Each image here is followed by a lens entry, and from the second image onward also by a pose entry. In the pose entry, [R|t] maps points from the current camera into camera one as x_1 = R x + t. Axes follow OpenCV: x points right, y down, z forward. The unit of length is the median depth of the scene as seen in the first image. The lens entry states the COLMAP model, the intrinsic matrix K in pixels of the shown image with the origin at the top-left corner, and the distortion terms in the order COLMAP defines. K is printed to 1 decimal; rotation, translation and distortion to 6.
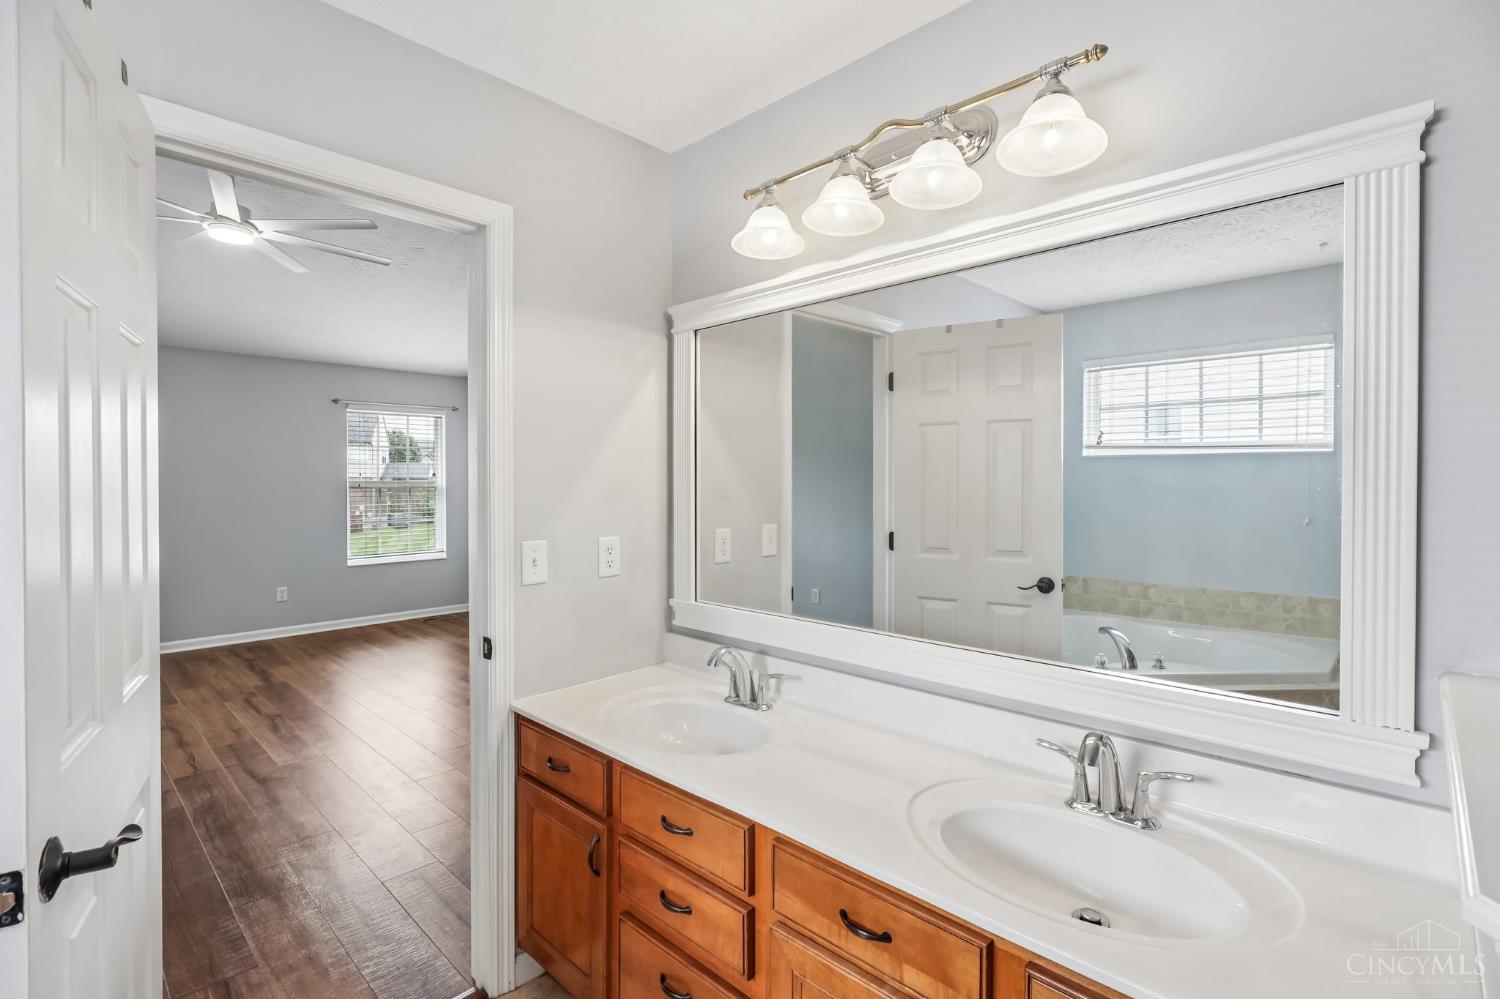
lens RADIAL K [[725.3, 0, 756.6], [0, 725.3, 483.0], [0, 0, 1]] dist [0.000879, 0.000131]
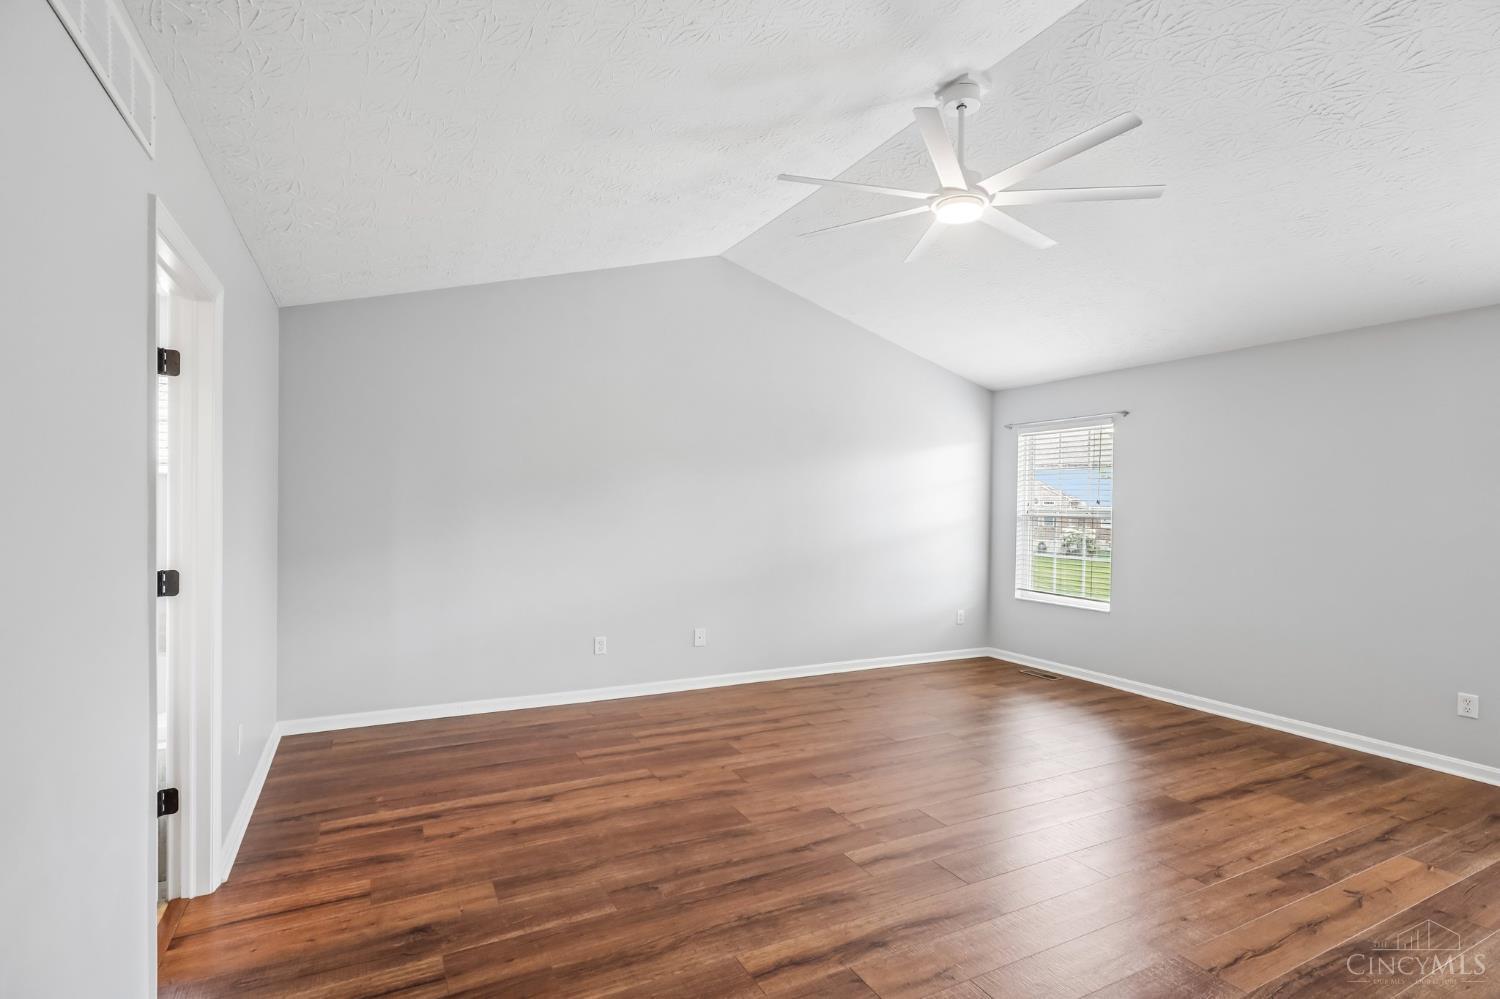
lens RADIAL K [[698.6, 0, 750.0], [0, 698.6, 499.5], [0, 0, 1]] dist [0.003629, 0.000347]
pose [[-0.313791, -0.008260, -0.949456, 0.105373], [-0.014499, 0.999887, -0.003907, -0.004005], [0.949382, 0.012541, -0.313875, 0.908316]]
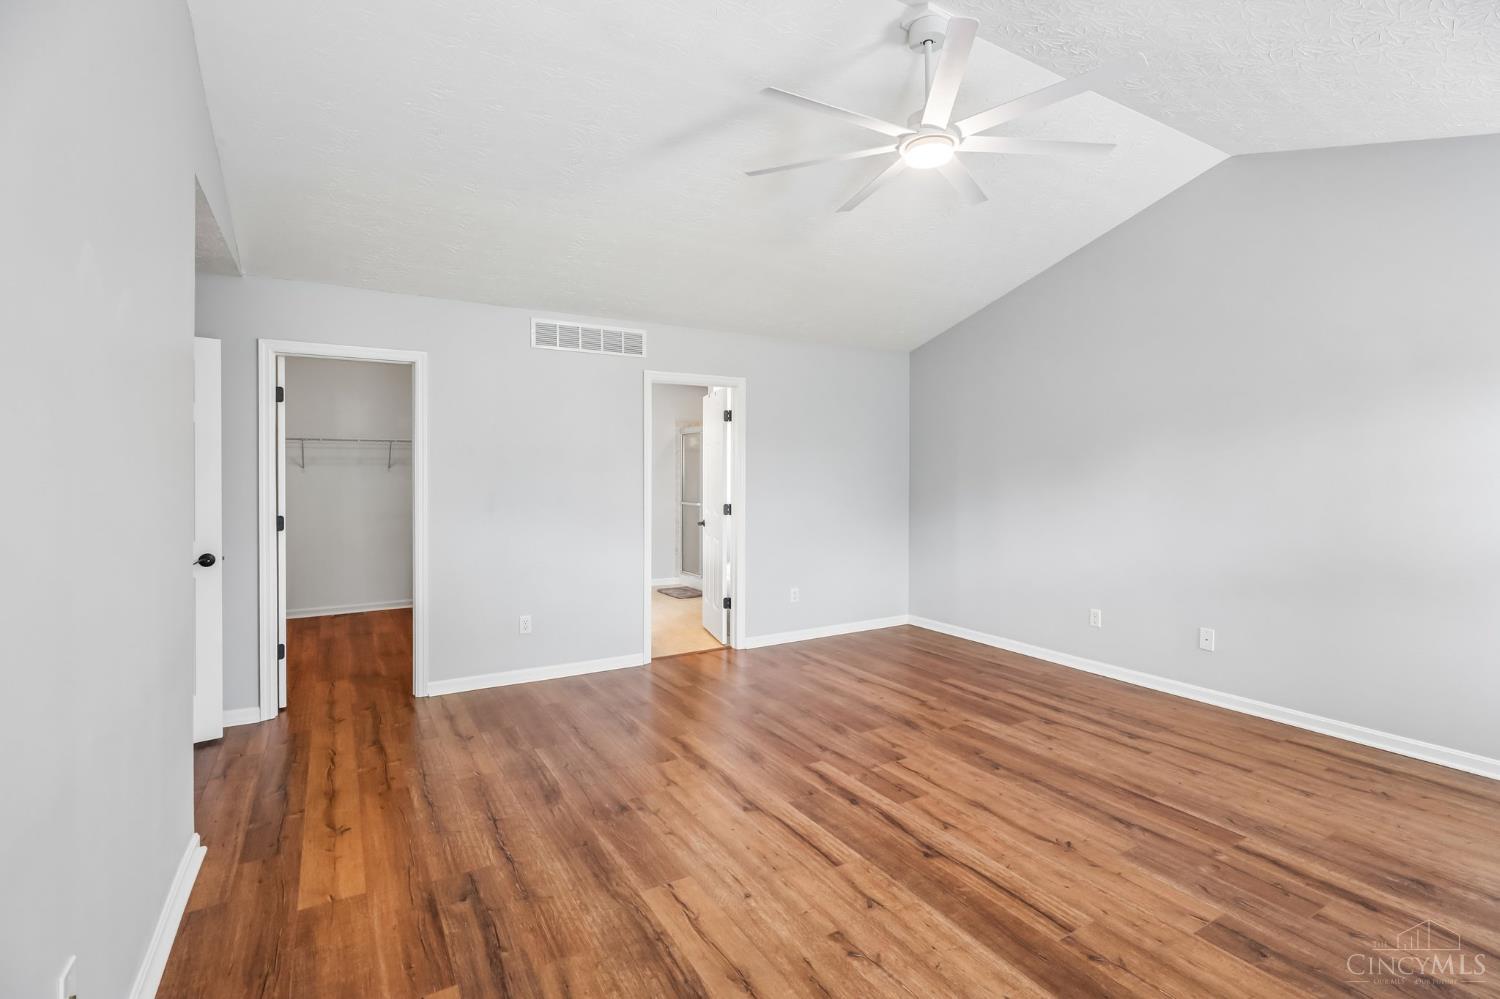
lens RADIAL K [[725.3, 0, 756.6], [0, 725.3, 483.0], [0, 0, 1]] dist [0.000879, 0.000131]
pose [[-0.967626, -0.001712, 0.252383, -0.651389], [0.001878, 0.999901, 0.013981, -0.002073], [-0.252382, 0.014002, -0.967526, 1.571323]]
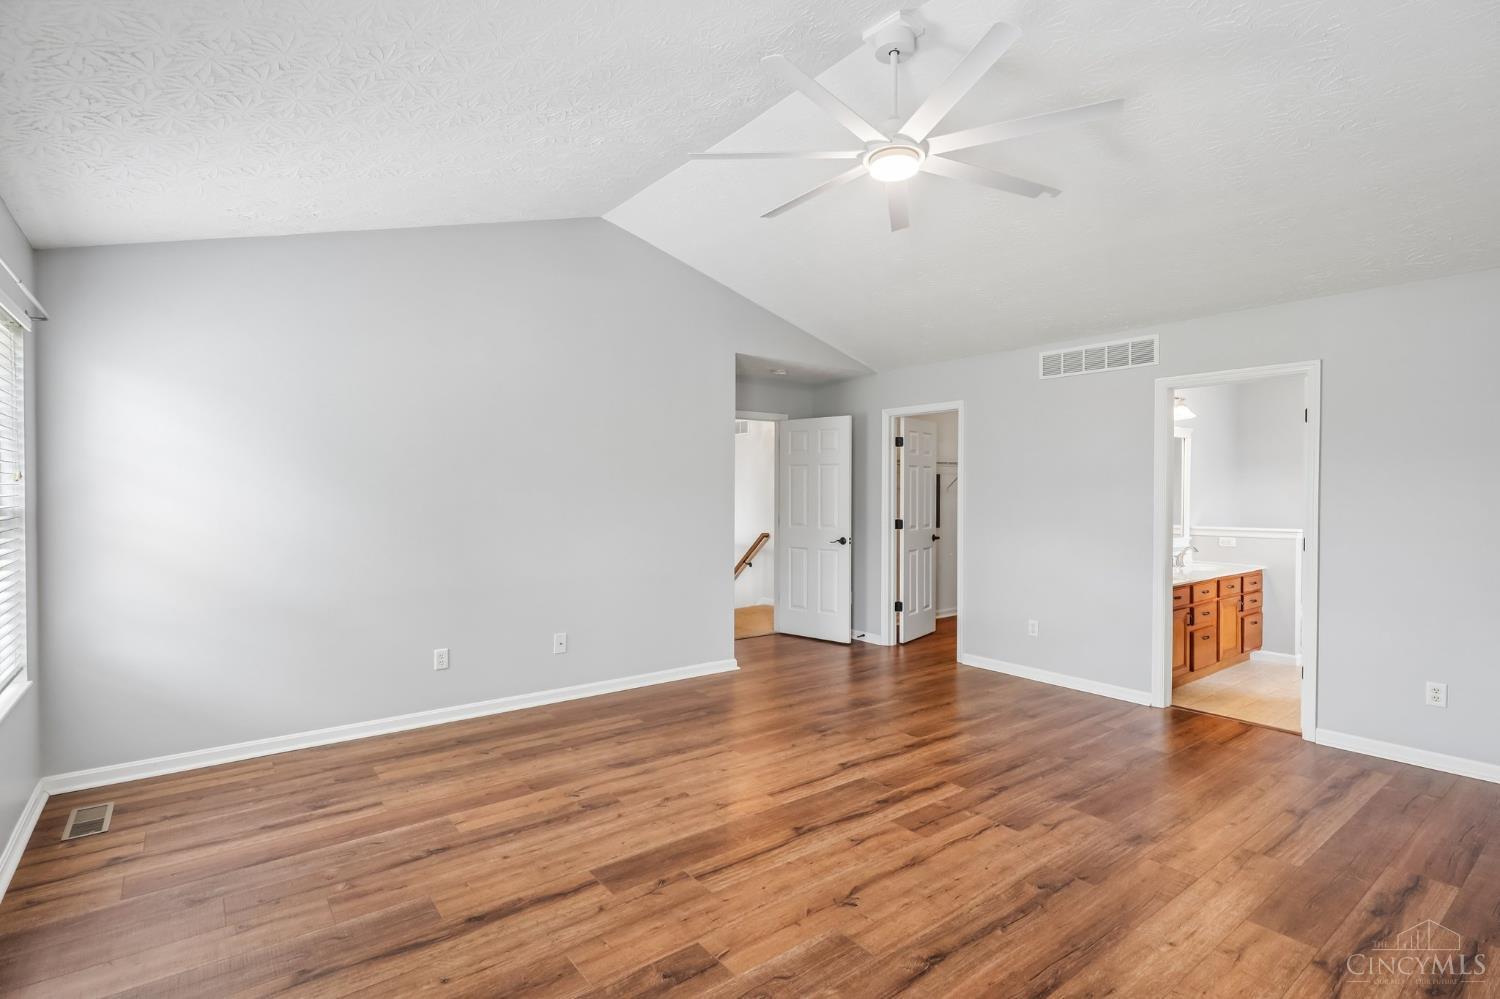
lens RADIAL K [[698.6, 0, 750.0], [0, 698.6, 499.5], [0, 0, 1]] dist [0.003629, 0.000347]
pose [[0.132165, -0.008192, 0.991194, -1.294285], [-0.002874, 0.999958, 0.008648, -0.005433], [-0.991224, -0.003992, 0.132135, 0.925615]]
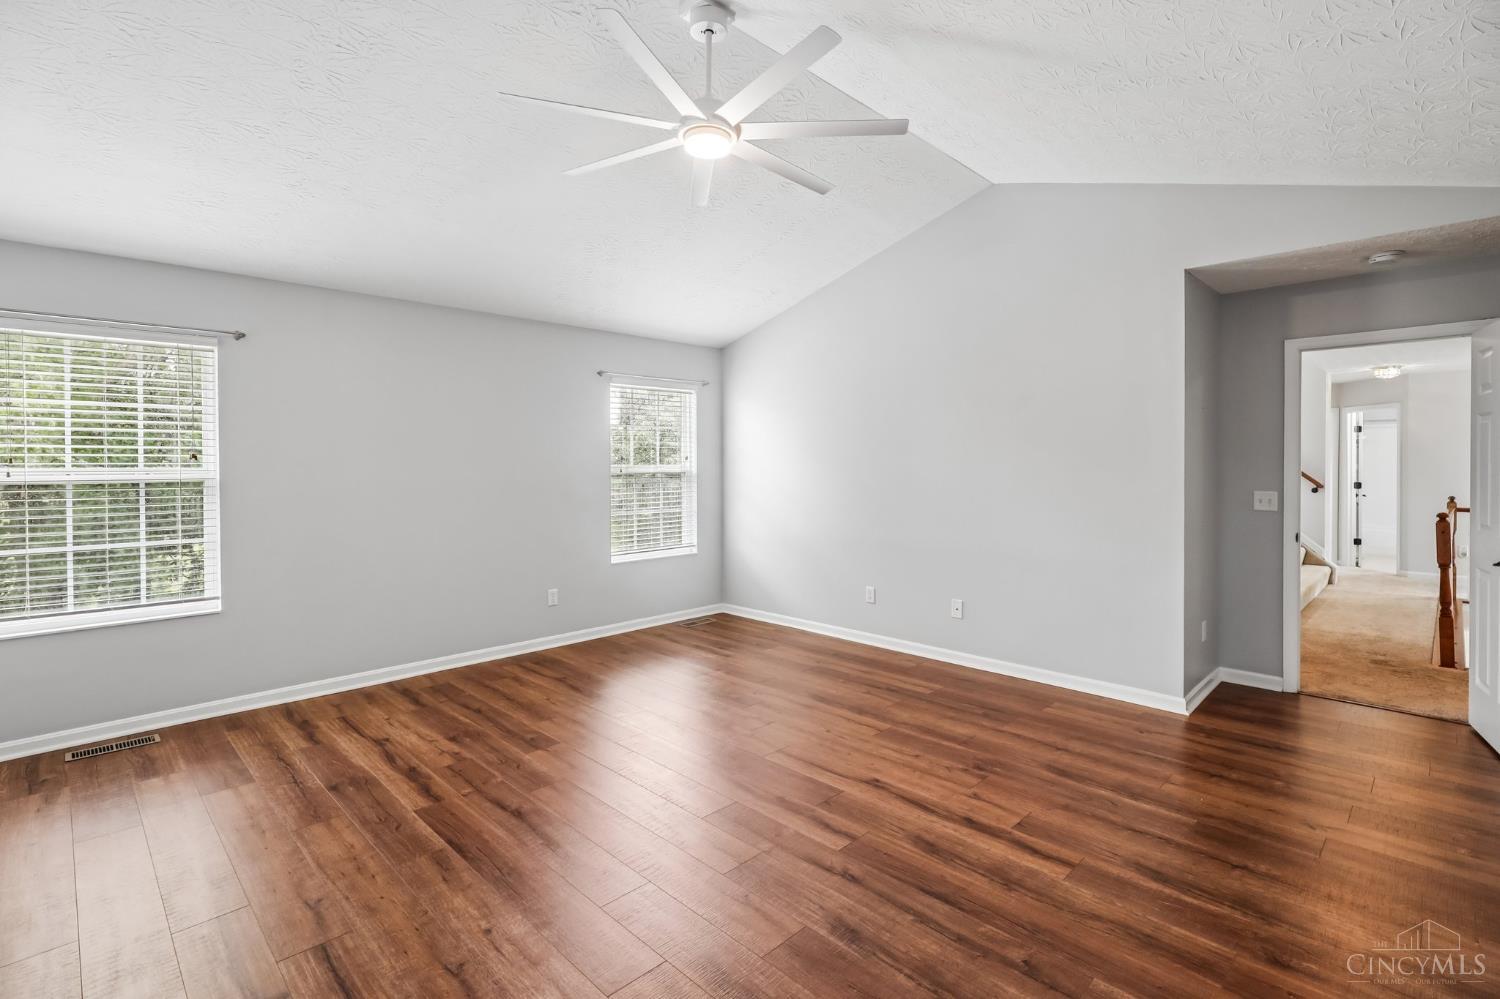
lens RADIAL K [[727.6, 0, 783.9], [0, 727.6, 464.6], [0, 0, 1]] dist [-0.000255, -0.000366]
pose [[0.999917, 0.001154, 0.012823, -0.574156], [-0.001110, 0.999993, -0.003472, -0.000815], [-0.012827, 0.003458, 0.999912, 0.201167]]
